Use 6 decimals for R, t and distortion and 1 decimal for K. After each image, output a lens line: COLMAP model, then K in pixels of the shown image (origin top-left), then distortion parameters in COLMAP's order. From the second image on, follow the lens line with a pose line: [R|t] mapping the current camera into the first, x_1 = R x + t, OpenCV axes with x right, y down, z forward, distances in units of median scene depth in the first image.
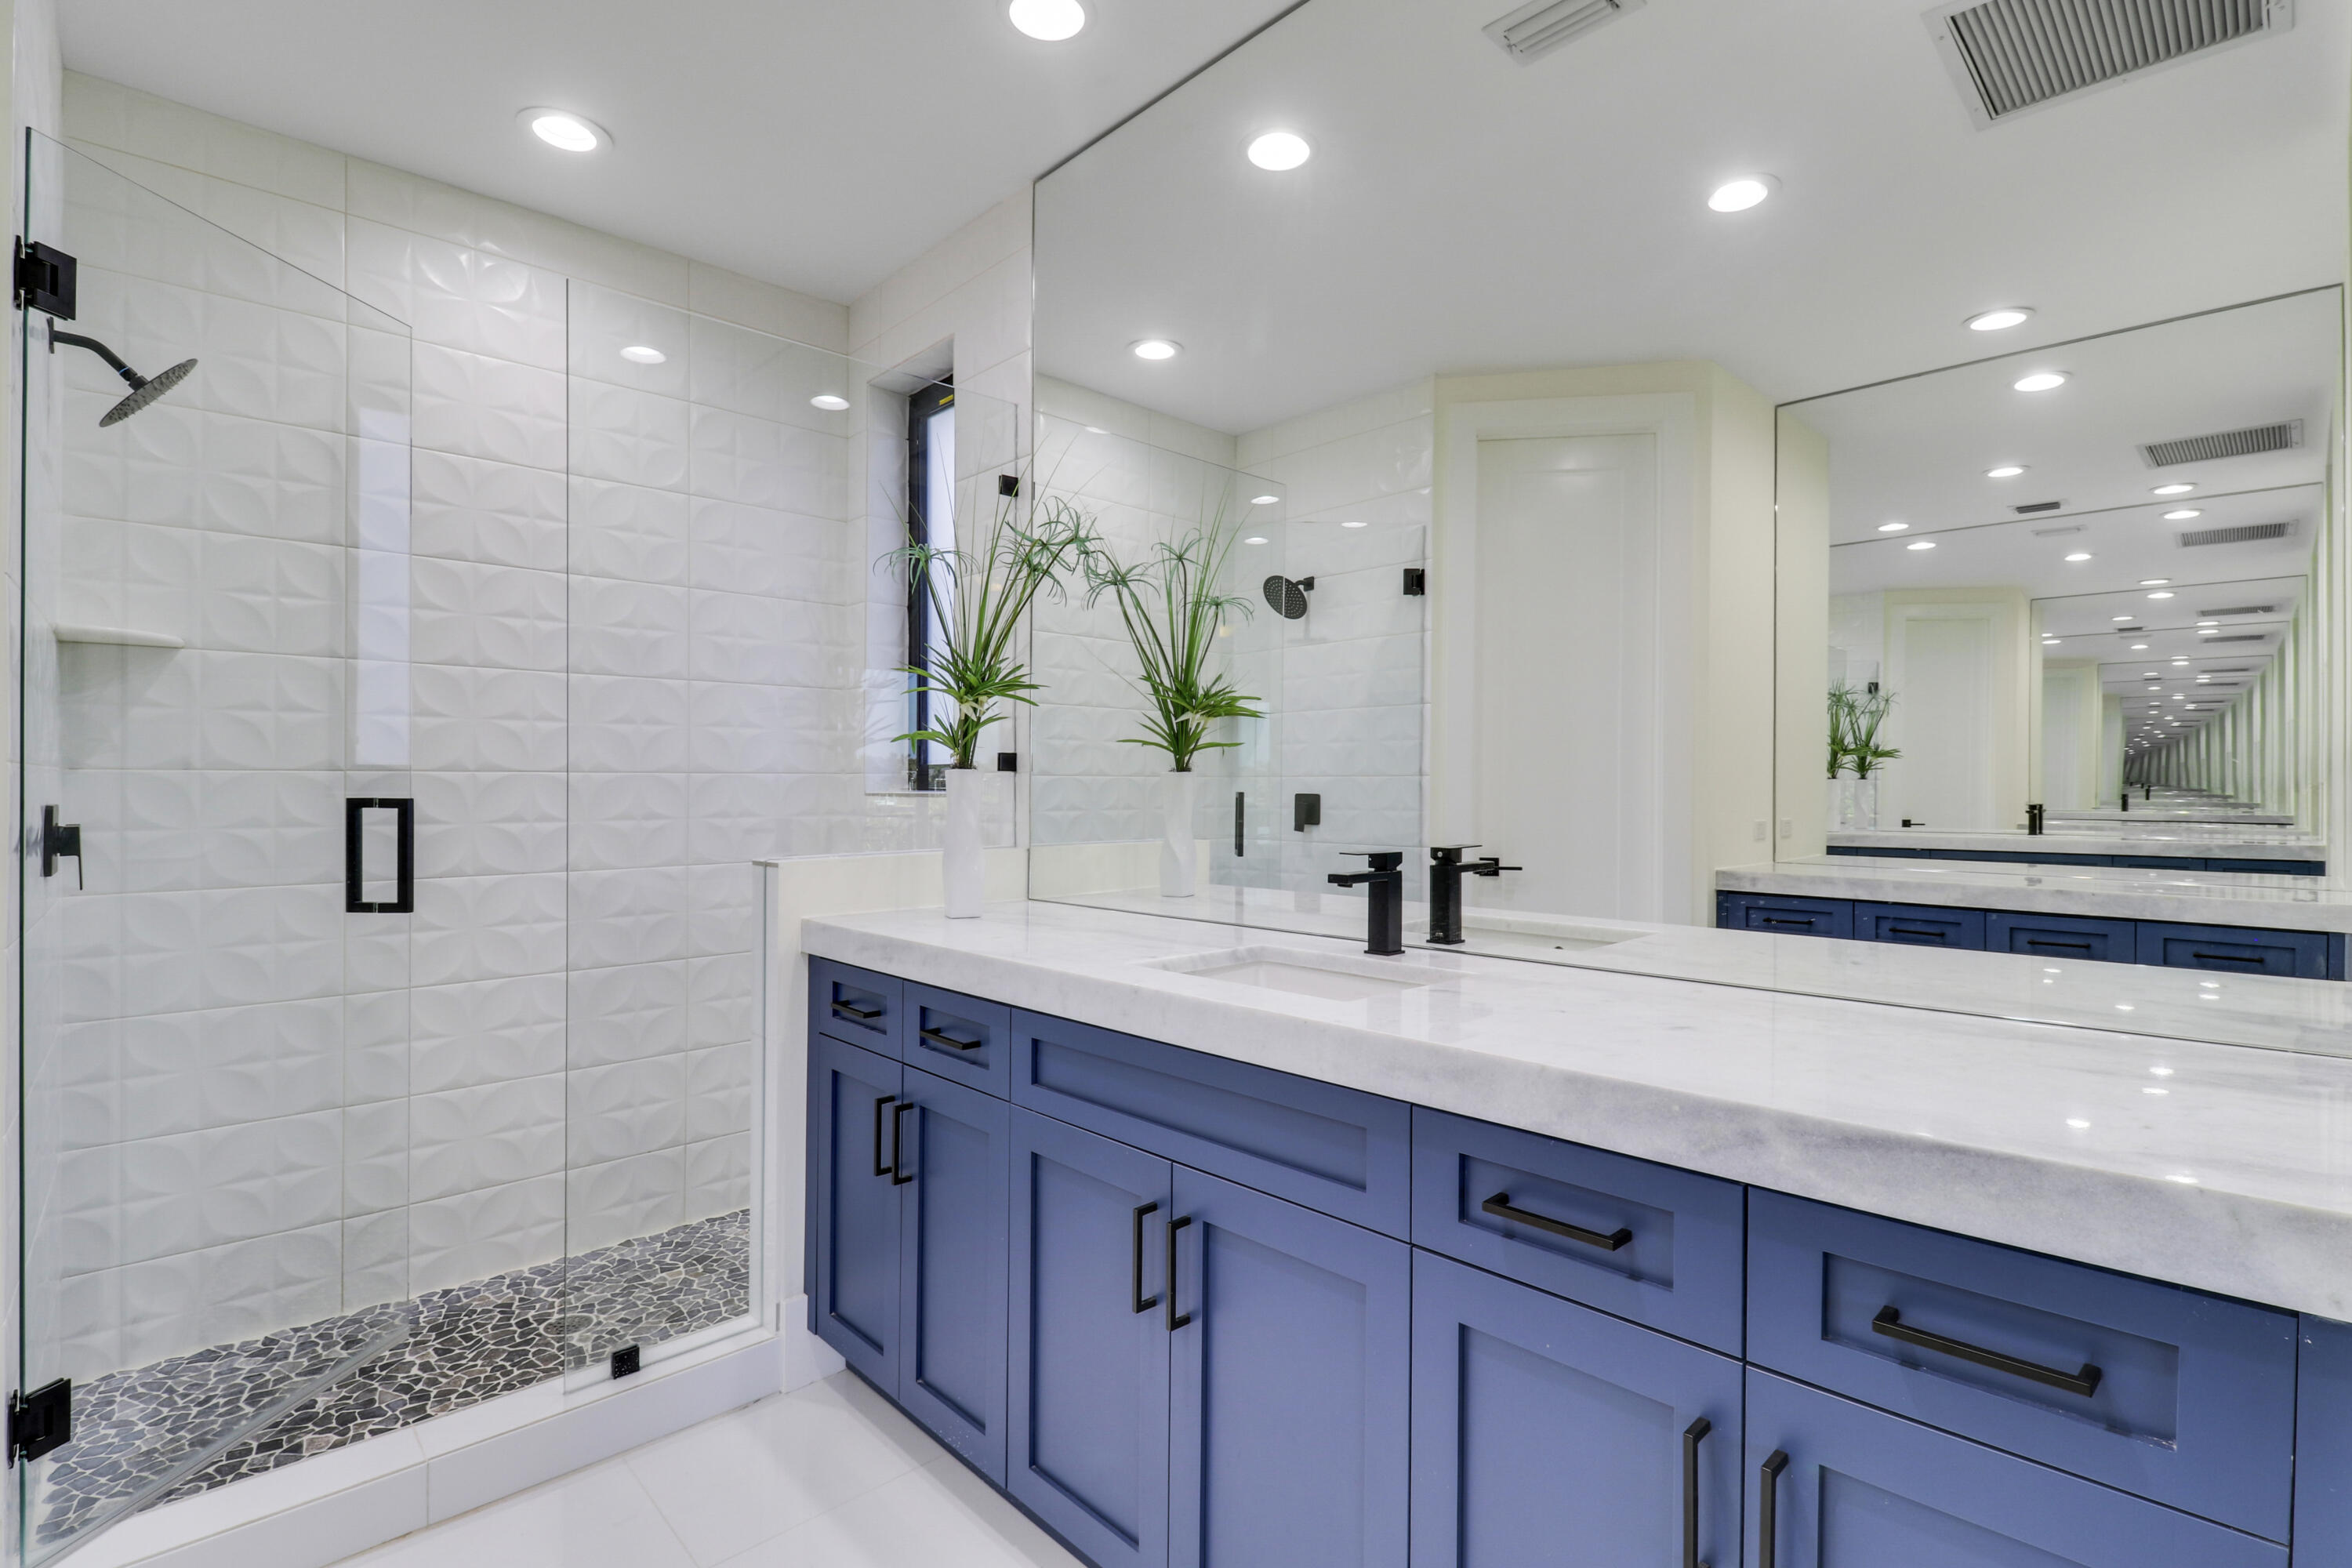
lens RADIAL K [[1098.7, 0, 1205.5], [0, 1098.7, 755.8], [0, 0, 1]] dist [-0.000919, -0.013186]
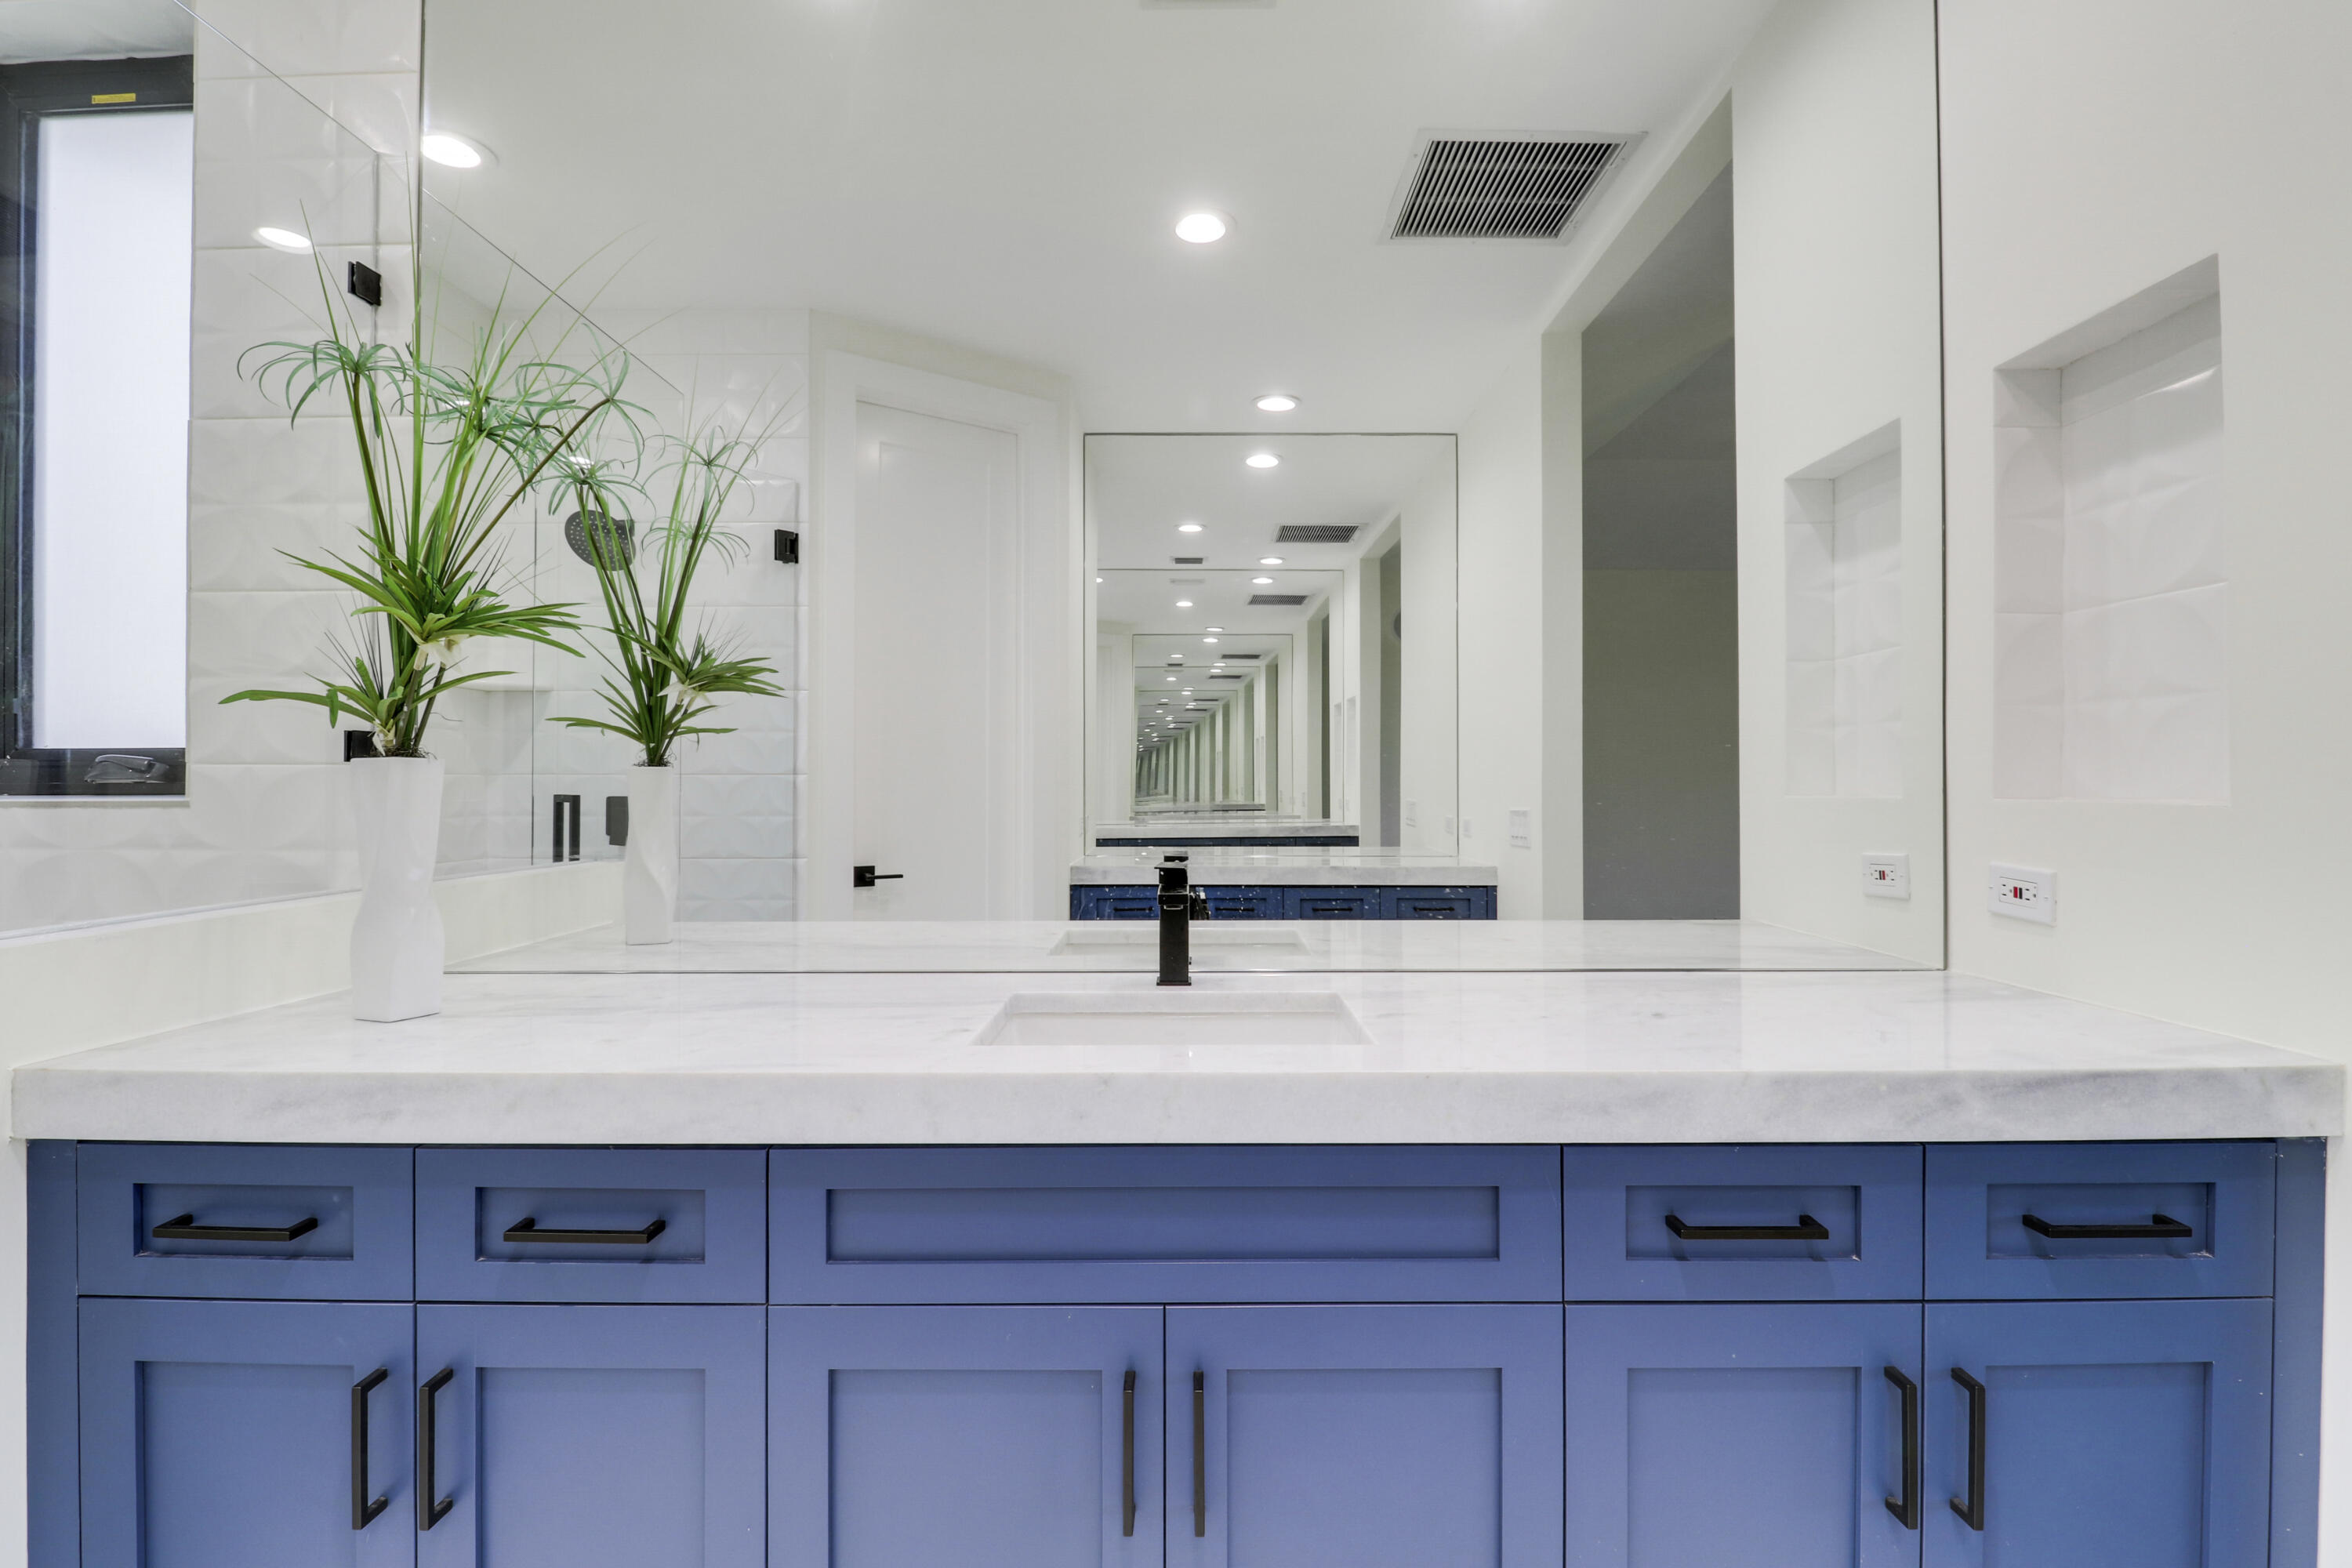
lens RADIAL K [[1100.0, 0, 1172.7], [0, 1100.0, 771.0], [0, 0, 1]] dist [0.001046, -0.010610]
pose [[0.708854, 0.006503, 0.705325, -0.285776], [-0.016381, 0.999840, 0.007245, 0.006545], [-0.705165, -0.016690, 0.708847, 0.261055]]
